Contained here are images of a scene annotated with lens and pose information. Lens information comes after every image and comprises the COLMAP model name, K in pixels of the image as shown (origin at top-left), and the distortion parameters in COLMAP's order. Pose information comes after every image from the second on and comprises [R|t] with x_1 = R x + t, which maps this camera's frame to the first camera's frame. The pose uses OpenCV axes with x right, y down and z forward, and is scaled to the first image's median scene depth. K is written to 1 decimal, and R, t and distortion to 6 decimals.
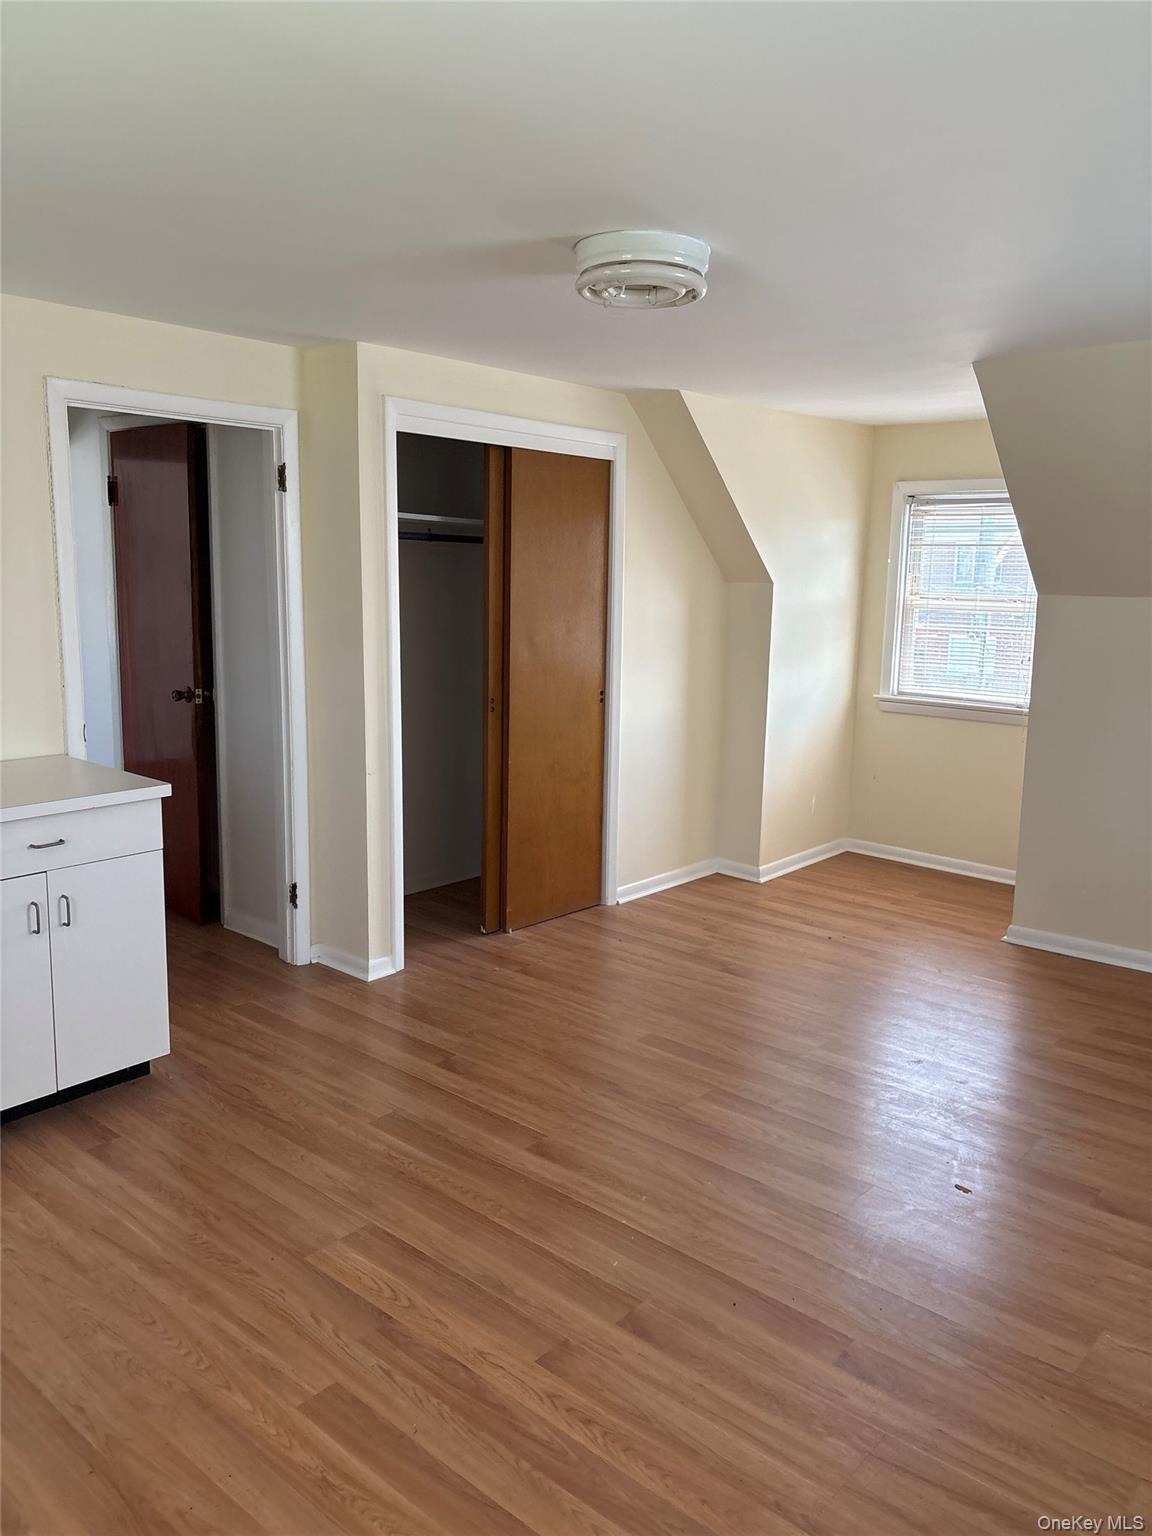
lens RADIAL K [[1156.9, 0, 574.6], [0, 1156.9, 766.7], [0, 0, 1]] dist [0.016324, 0.005530]
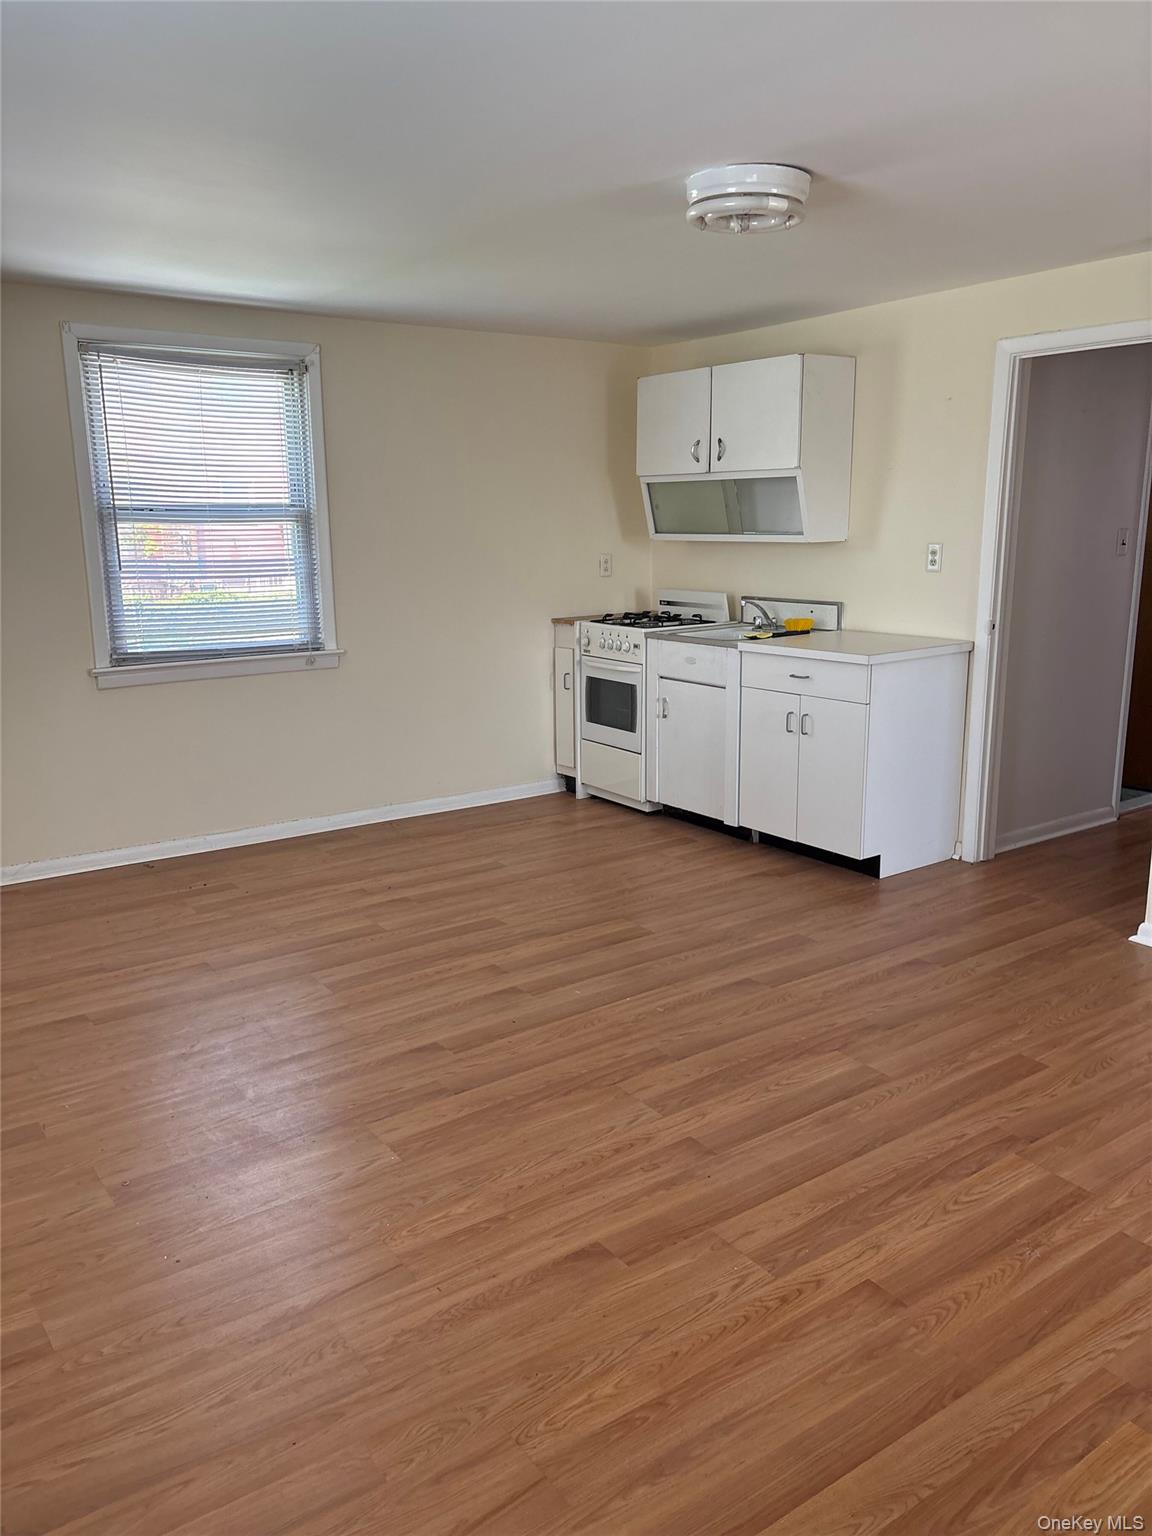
lens RADIAL K [[1156.9, 0, 580.0], [0, 1156.9, 770.3], [0, 0, 1]] dist [0.016324, 0.005530]
pose [[-0.226358, 0.183332, -0.956636, 1.128984], [-0.171279, 0.959332, 0.224376, -0.111926], [0.958867, 0.214641, -0.185751, 1.049861]]
